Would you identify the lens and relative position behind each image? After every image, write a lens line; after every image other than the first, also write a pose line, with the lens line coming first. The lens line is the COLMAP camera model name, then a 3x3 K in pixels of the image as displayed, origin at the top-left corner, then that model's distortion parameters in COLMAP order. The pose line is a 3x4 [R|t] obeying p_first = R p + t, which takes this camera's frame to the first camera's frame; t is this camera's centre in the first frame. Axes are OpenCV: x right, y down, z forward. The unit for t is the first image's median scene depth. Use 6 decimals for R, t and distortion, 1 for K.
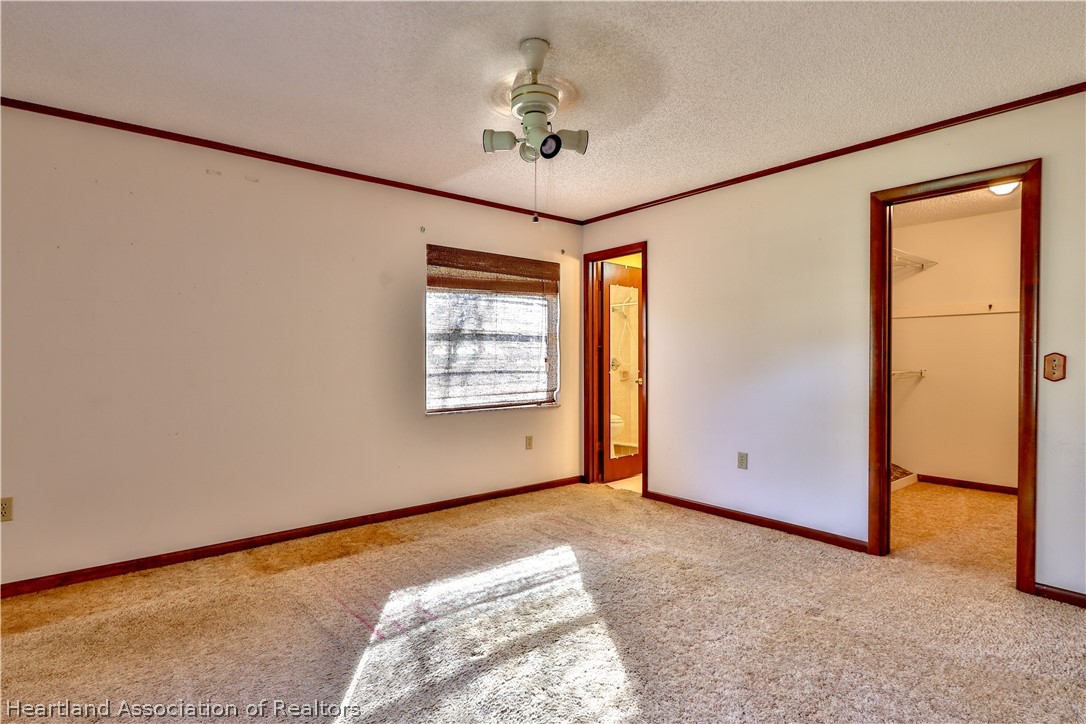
lens RADIAL K [[554.8, 0, 513.4], [0, 554.8, 366.0], [0, 0, 1]] dist [-0.001765, -0.000619]
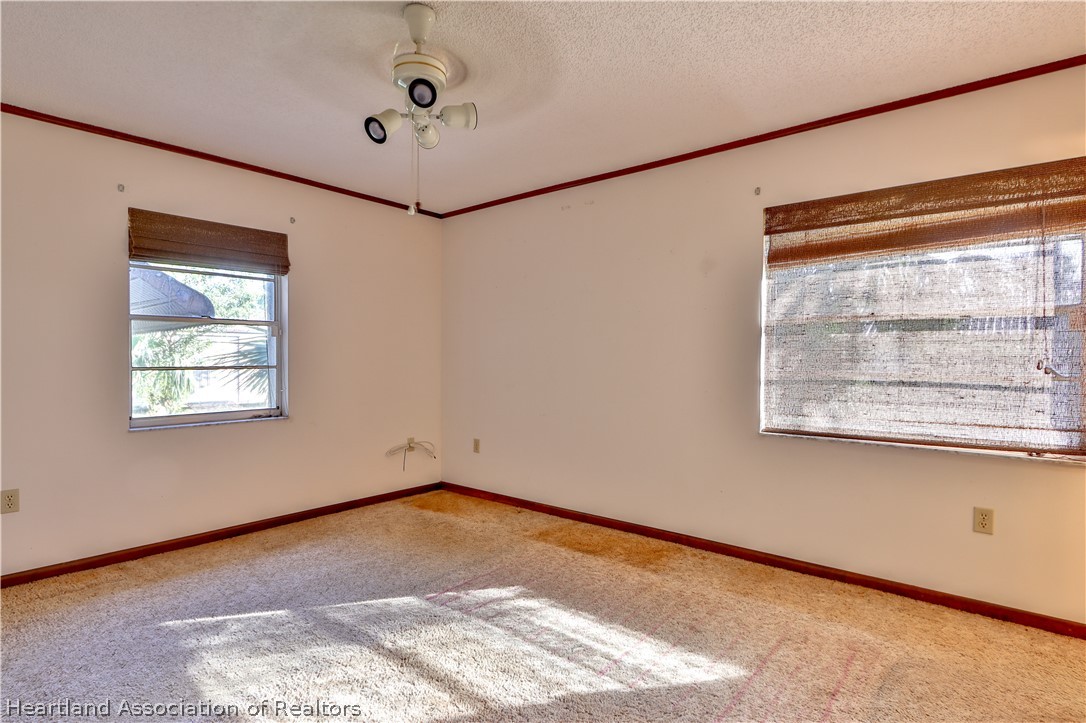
lens RADIAL K [[573.9, 0, 539.2], [0, 573.9, 360.0], [0, 0, 1]] dist [0.006221, 0.000931]
pose [[0.185974, 0.013546, -0.982461, 0.634135], [-0.011250, 0.999869, 0.011656, -0.021591], [0.982490, 0.008885, 0.186102, 0.630985]]
